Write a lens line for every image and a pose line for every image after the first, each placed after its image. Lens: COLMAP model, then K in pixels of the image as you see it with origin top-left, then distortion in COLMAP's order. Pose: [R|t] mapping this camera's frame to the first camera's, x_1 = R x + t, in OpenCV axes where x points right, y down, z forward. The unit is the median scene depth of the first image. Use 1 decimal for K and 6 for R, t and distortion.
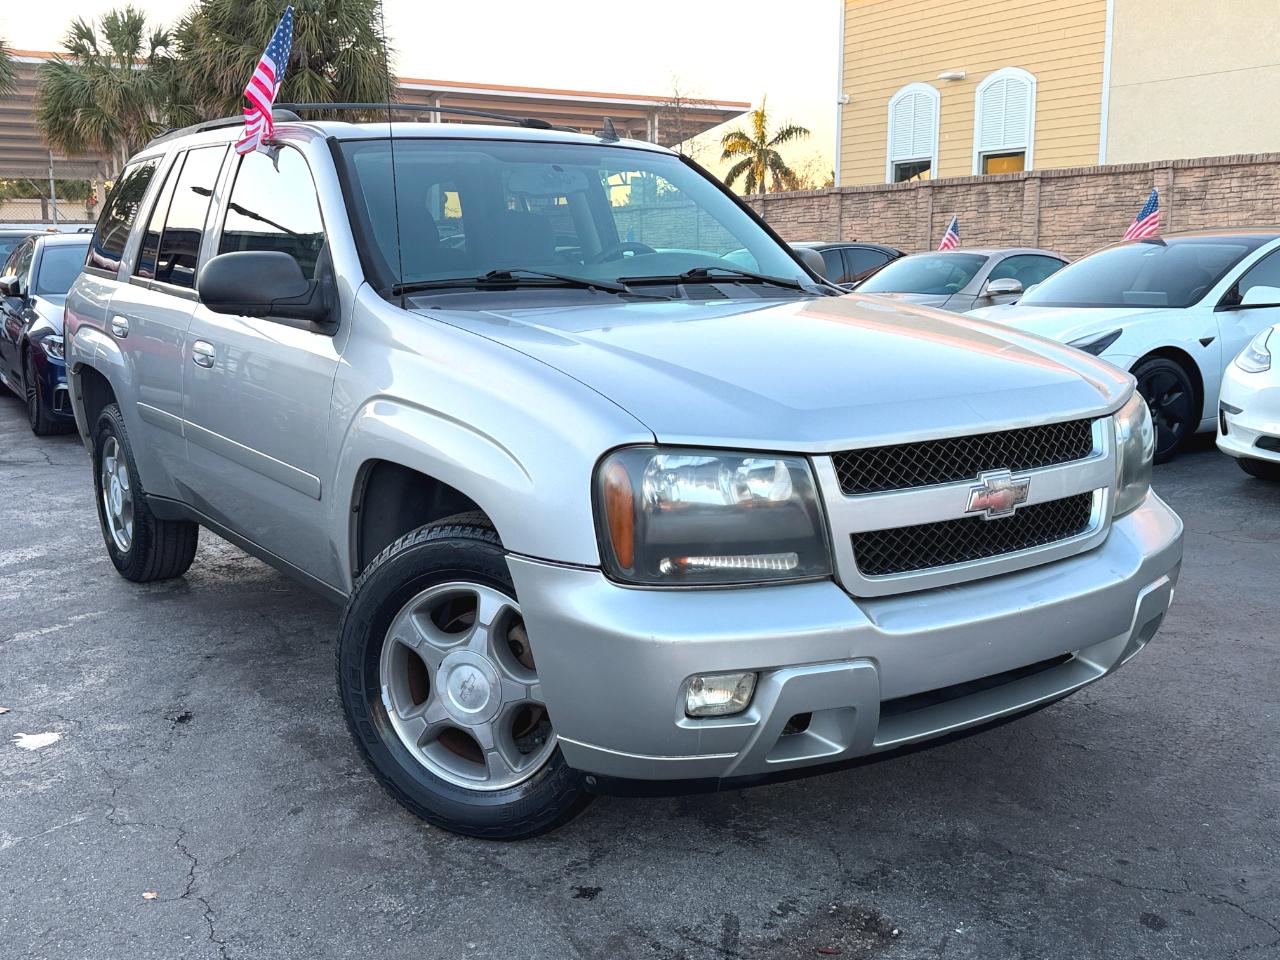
lens RADIAL K [[1269.8, 0, 623.5], [0, 1269.8, 469.6], [0, 0, 1]] dist [0.036226, 0.000000]
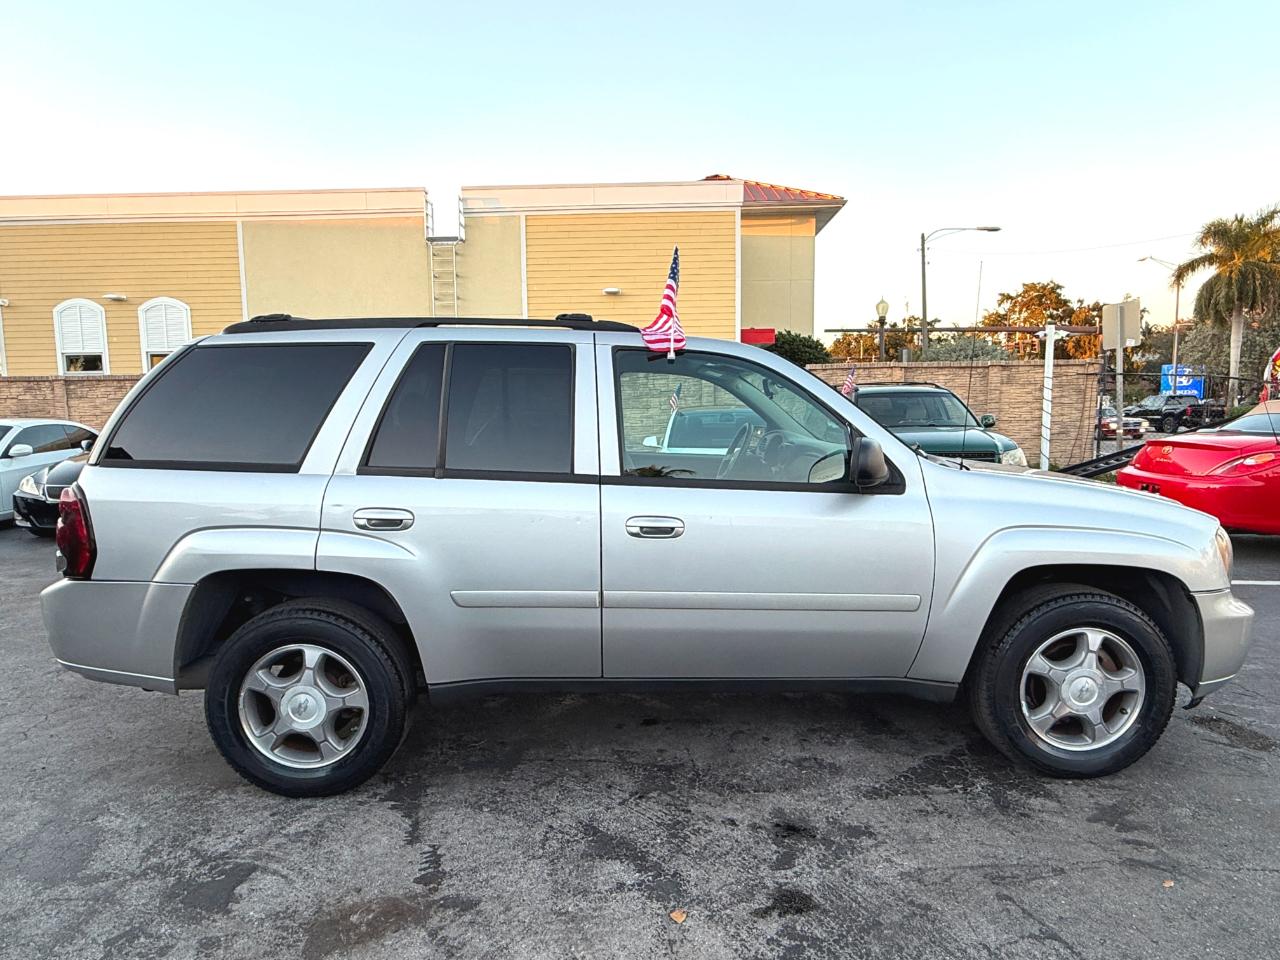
lens RADIAL K [[758.0, 0, 635.3], [0, 758.0, 480.2], [0, 0, 1]] dist [-0.013795, 0.009687]
pose [[0.552472, -0.073027, 0.830326, -1.174675], [0.143895, 0.989555, -0.008712, -0.168450], [-0.821017, 0.124293, 0.557209, 0.819229]]
